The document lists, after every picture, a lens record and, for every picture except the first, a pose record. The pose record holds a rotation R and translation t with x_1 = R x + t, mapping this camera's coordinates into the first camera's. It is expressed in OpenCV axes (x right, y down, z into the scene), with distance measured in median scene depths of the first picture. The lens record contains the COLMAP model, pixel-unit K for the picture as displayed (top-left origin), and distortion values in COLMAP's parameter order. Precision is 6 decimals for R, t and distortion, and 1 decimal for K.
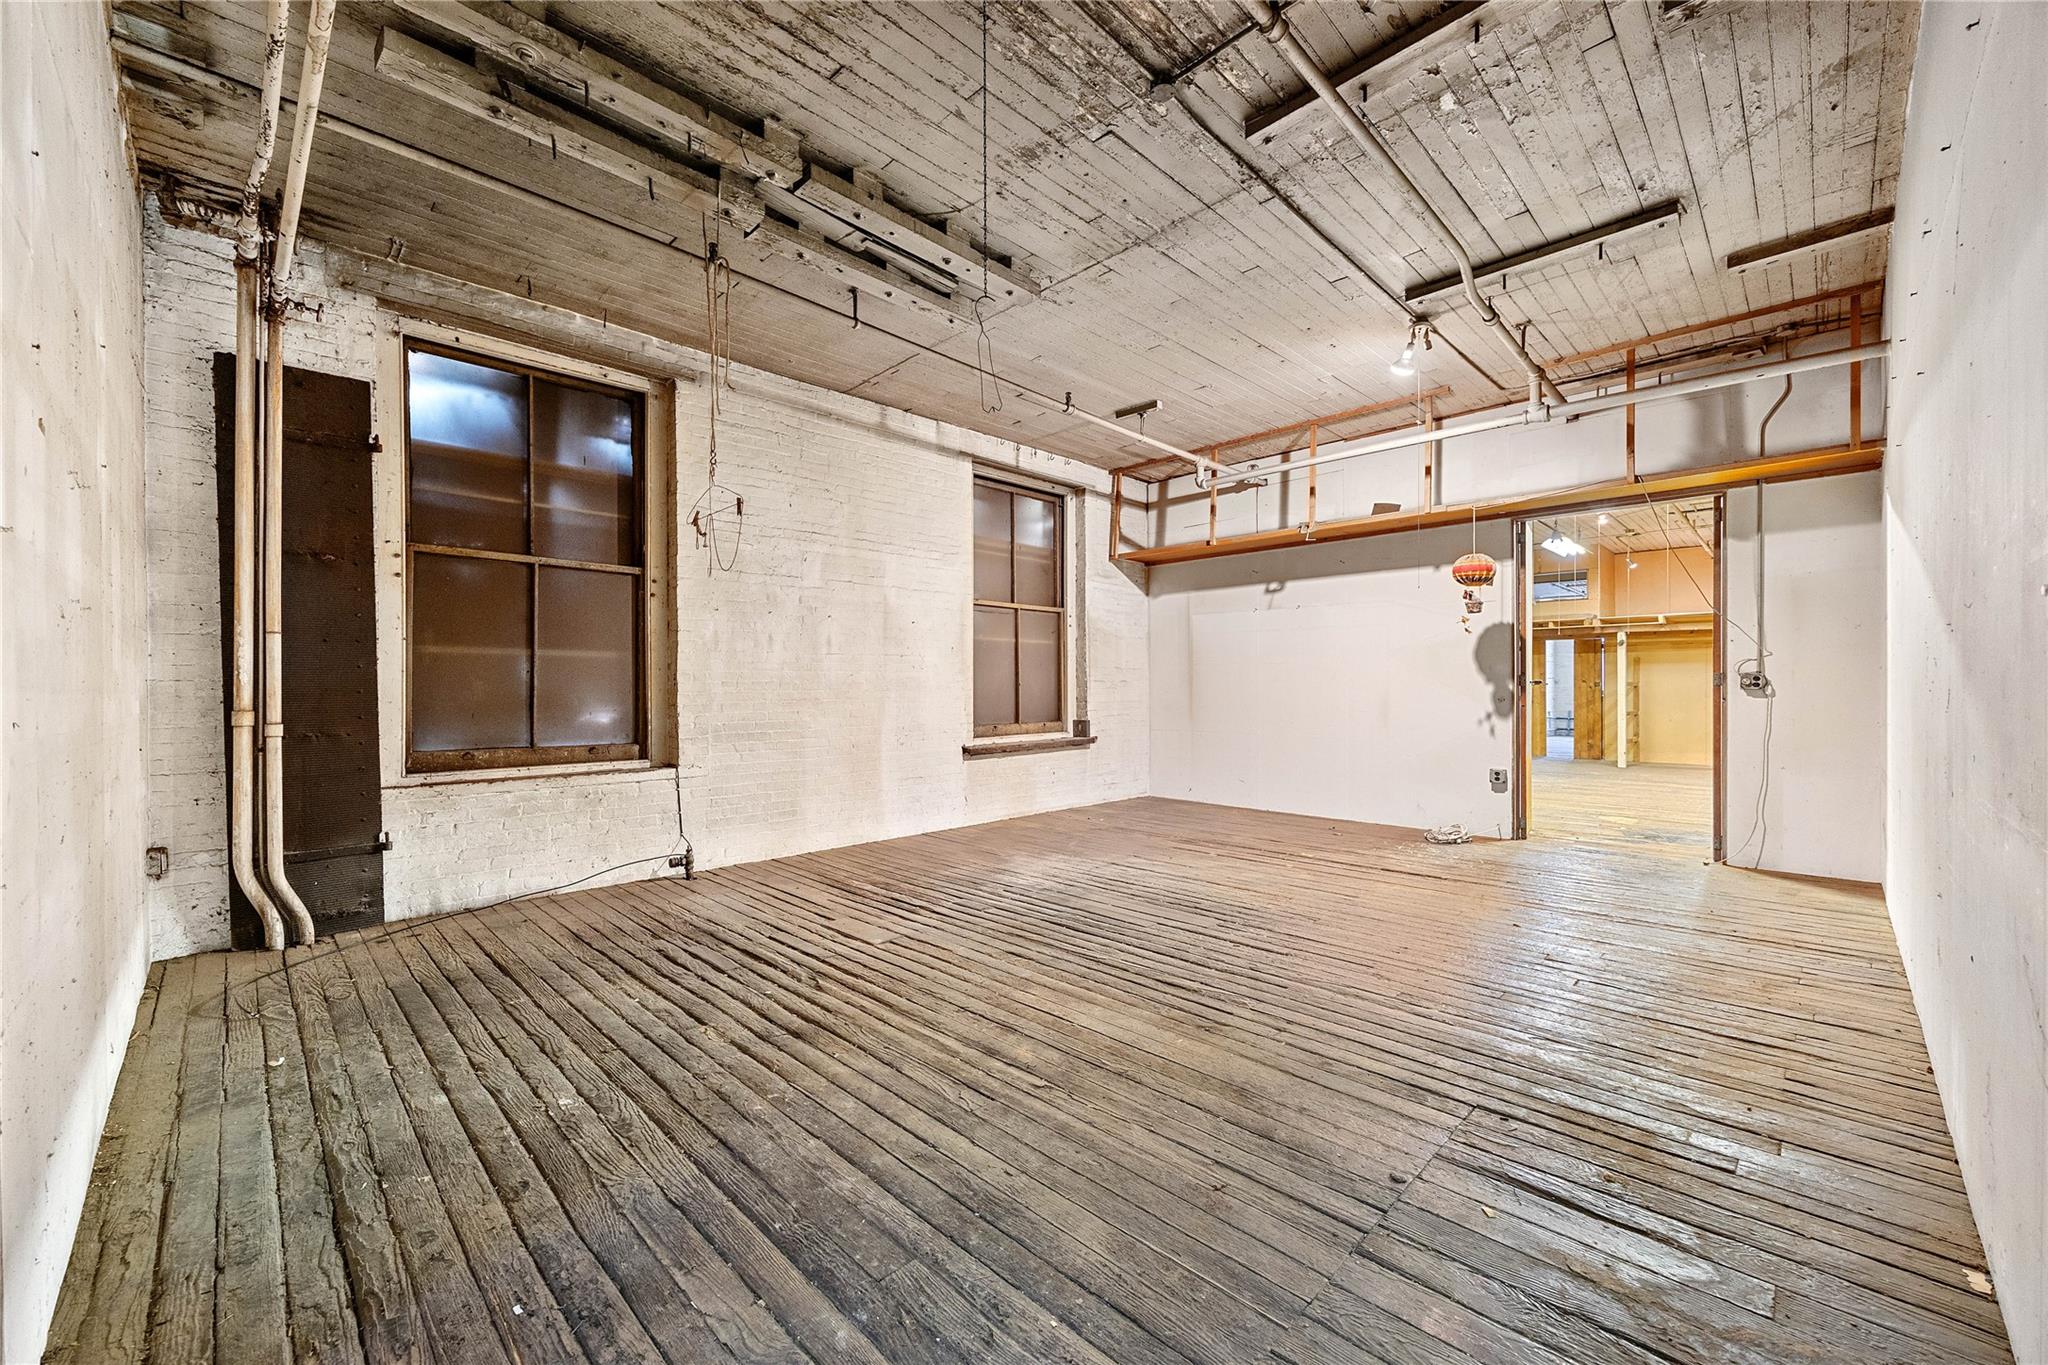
lens RADIAL K [[797.8, 0, 1027.2], [0, 797.8, 693.8], [0, 0, 1]] dist [-0.005721, 0.000627]
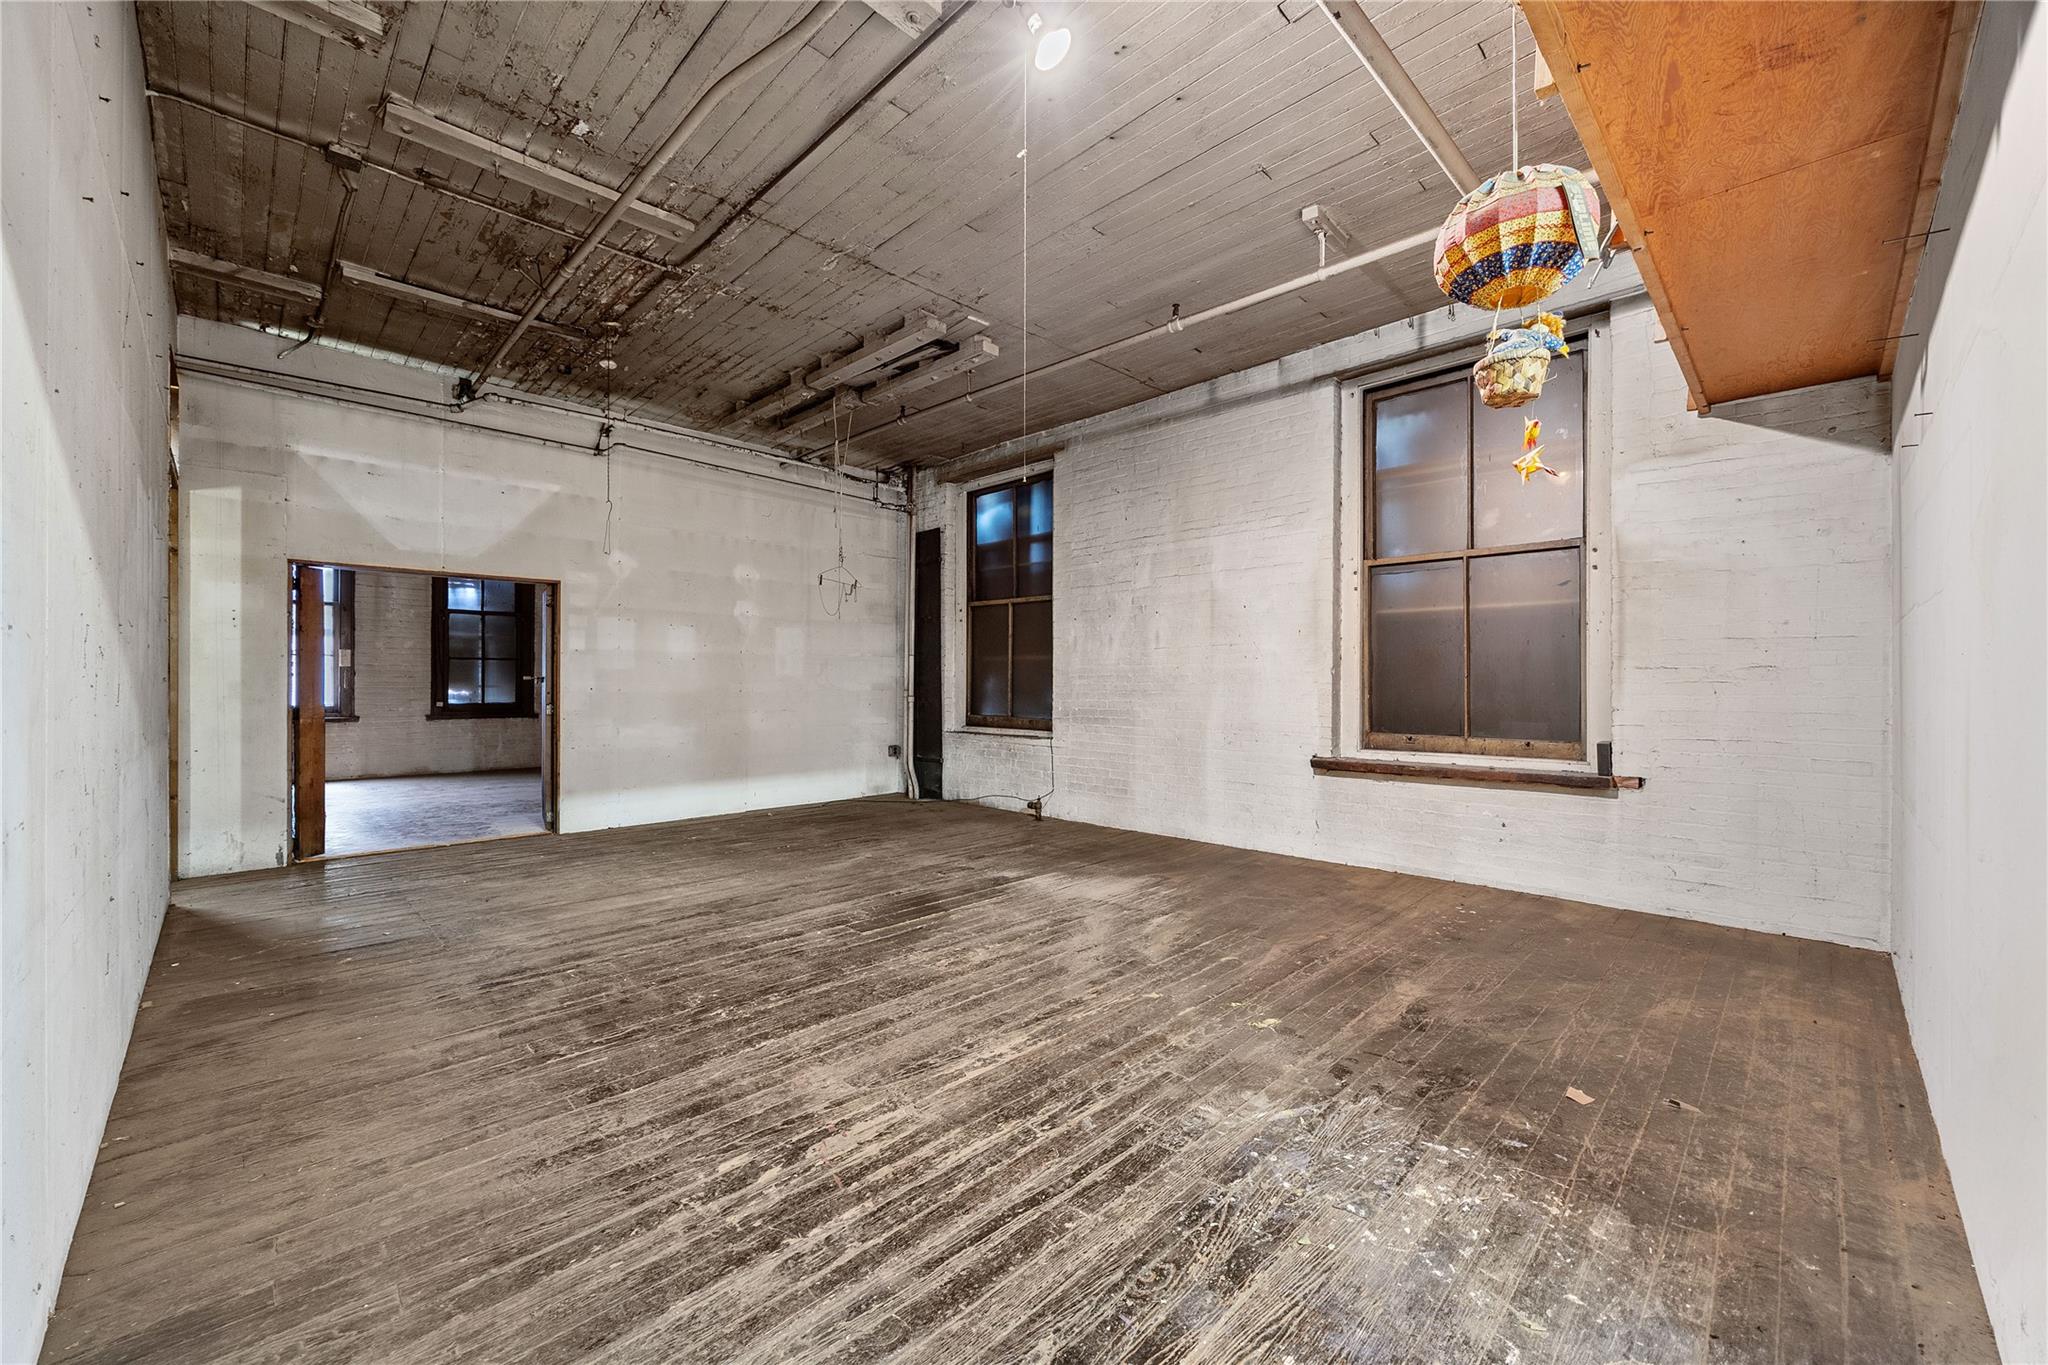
lens RADIAL K [[797.8, 0, 1007.5], [0, 797.8, 674.6], [0, 0, 1]] dist [-0.005721, 0.000627]
pose [[-0.013536, -0.000777, -0.999908, 1.191470], [-0.005027, 0.999987, -0.000709, -0.020211], [0.999896, 0.005016, -0.013540, 1.210345]]
